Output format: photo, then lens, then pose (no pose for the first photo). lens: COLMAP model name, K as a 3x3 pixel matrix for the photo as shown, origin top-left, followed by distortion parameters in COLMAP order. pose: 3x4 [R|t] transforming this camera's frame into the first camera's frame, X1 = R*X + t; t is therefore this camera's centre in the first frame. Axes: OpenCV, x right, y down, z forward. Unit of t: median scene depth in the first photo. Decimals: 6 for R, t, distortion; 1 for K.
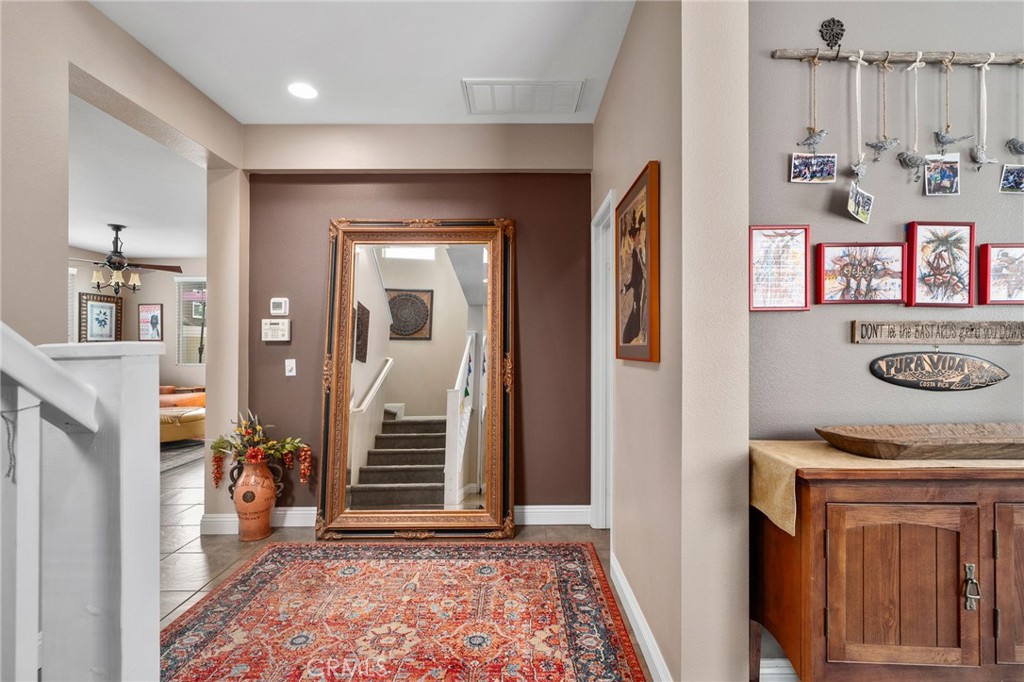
lens RADIAL K [[466.9, 0, 512.0], [0, 466.9, 341.0], [0, 0, 1]] dist [-0.000160, 0.000041]
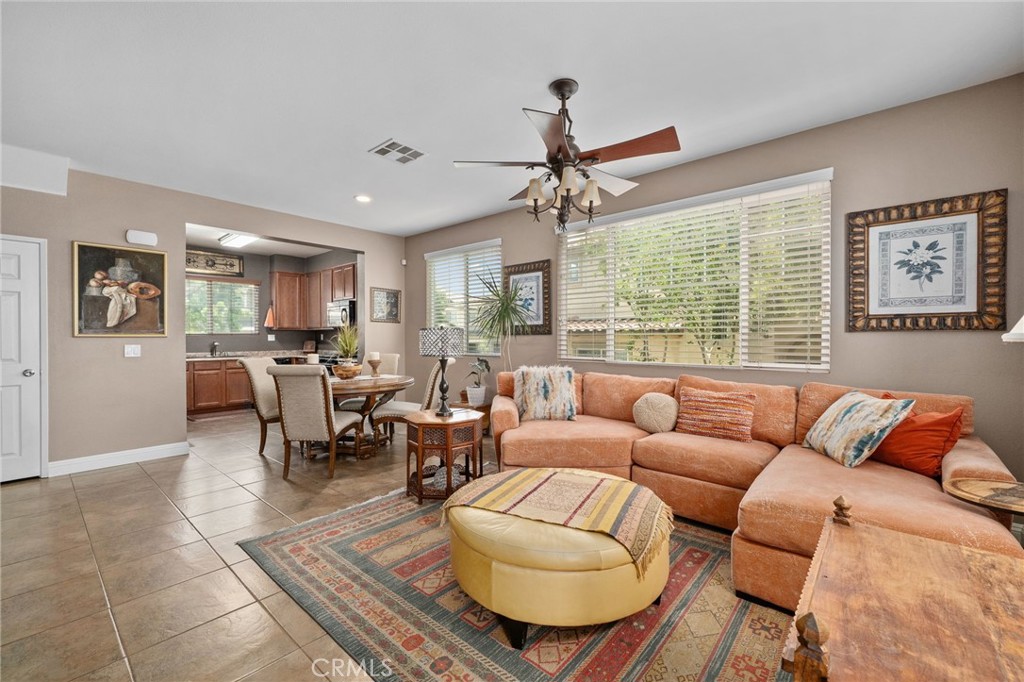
lens RADIAL K [[425.6, 0, 524.9], [0, 425.6, 339.1], [0, 0, 1]] dist [0.002824, 0.000683]
pose [[-0.656411, 0.009175, -0.754347, -0.368050], [0.012976, 0.999915, 0.000871, 0.016605], [0.754292, -0.009217, -0.656475, 0.984348]]
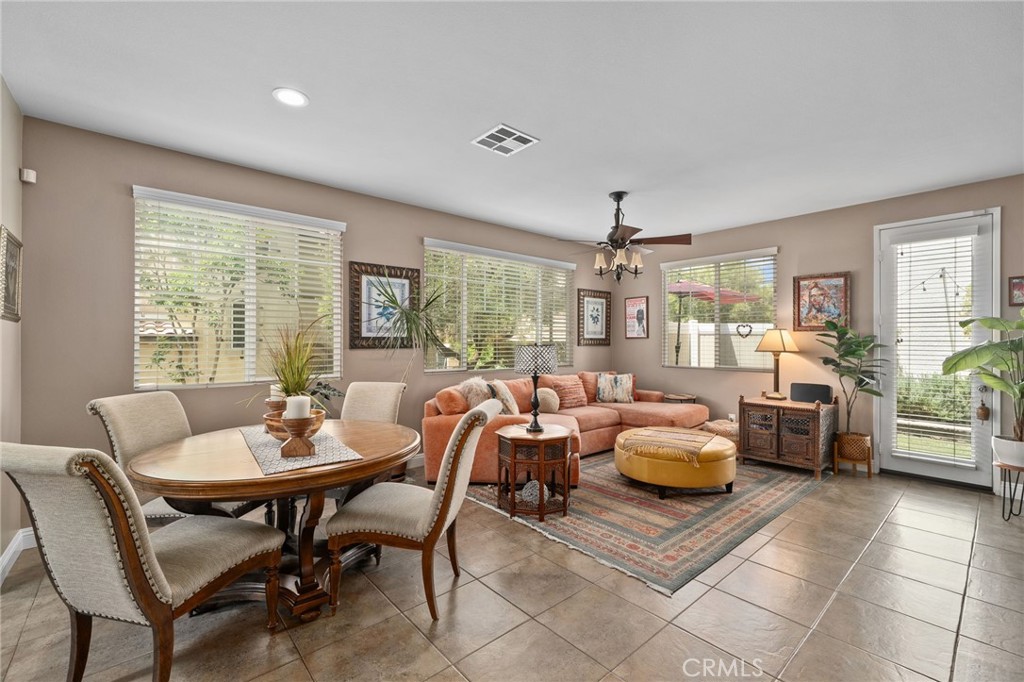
lens RADIAL K [[430.9, 0, 518.8], [0, 430.9, 340.2], [0, 0, 1]] dist [-0.001009, -0.000198]
pose [[0.653843, 0.003255, -0.756623, -0.314217], [0.003607, 0.999966, 0.007419, -0.003916], [0.756622, -0.007580, 0.653809, 0.306137]]
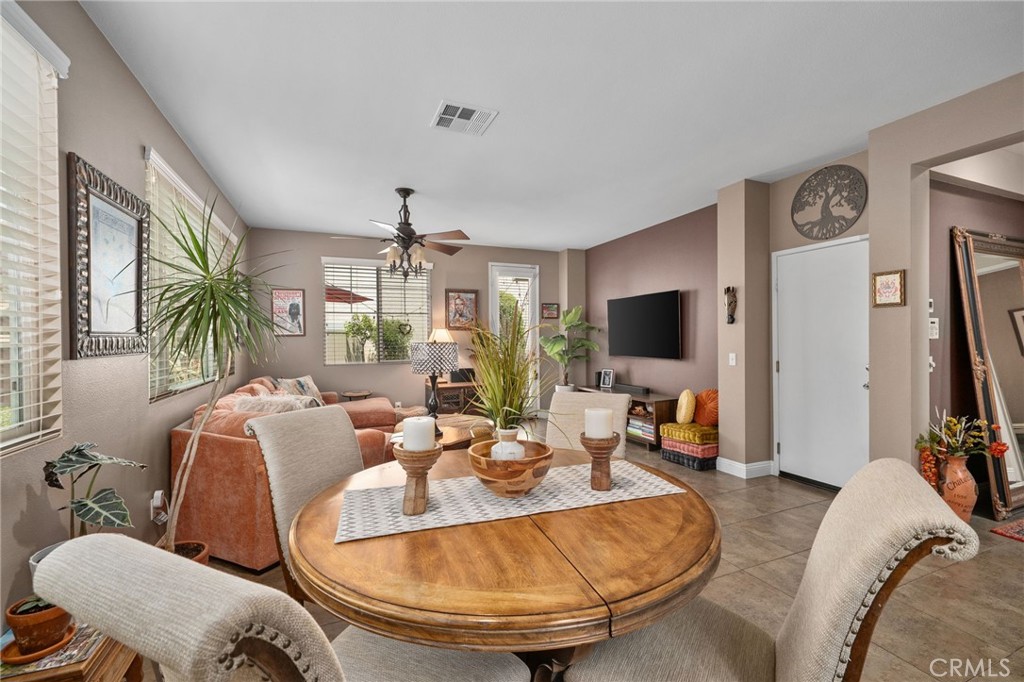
lens RADIAL K [[430.9, 0, 518.8], [0, 430.9, 340.2], [0, 0, 1]] dist [-0.001009, -0.000198]
pose [[0.922078, -0.007975, 0.386922, -0.740566], [0.002288, 0.999883, 0.015155, -0.003805], [-0.386997, -0.013089, 0.921988, 0.197856]]
